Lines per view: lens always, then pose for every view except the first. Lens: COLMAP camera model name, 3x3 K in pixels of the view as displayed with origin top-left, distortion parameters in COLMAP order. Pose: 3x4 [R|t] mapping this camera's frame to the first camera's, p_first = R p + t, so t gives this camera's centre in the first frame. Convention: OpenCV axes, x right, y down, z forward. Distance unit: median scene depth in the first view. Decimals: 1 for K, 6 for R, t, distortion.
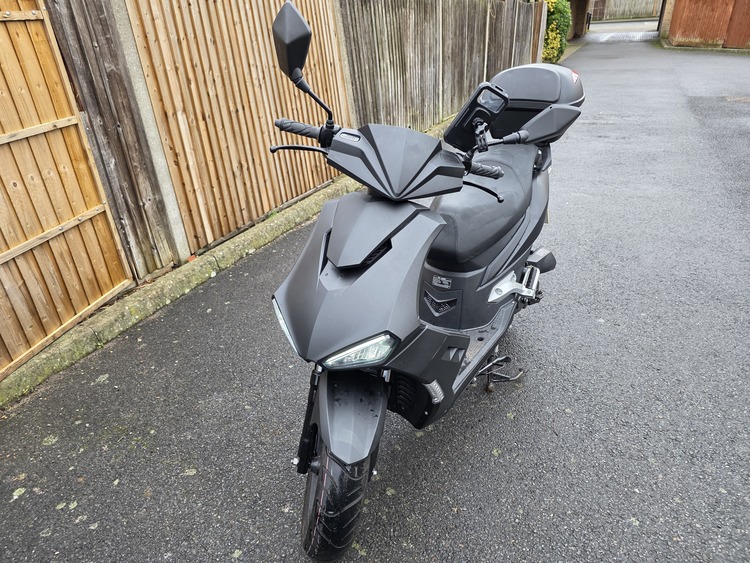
lens RADIAL K [[509.0, 0, 379.2], [0, 509.0, 282.3], [0, 0, 1]] dist [0.008538, -0.011966]
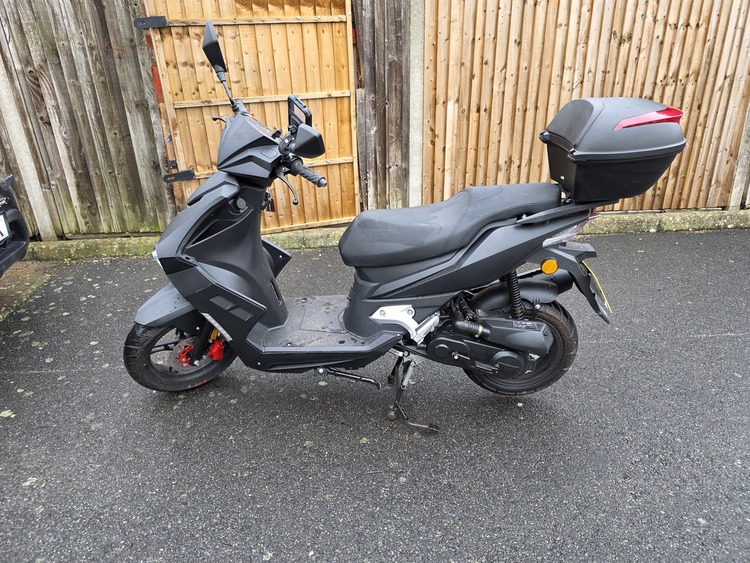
lens RADIAL K [[509.0, 0, 377.6], [0, 509.0, 282.2], [0, 0, 1]] dist [0.008538, -0.011966]
pose [[0.514479, 0.403922, -0.756412, 0.643128], [-0.395991, 0.894332, 0.208234, -0.160019], [0.760593, 0.192400, 0.620064, 0.263331]]
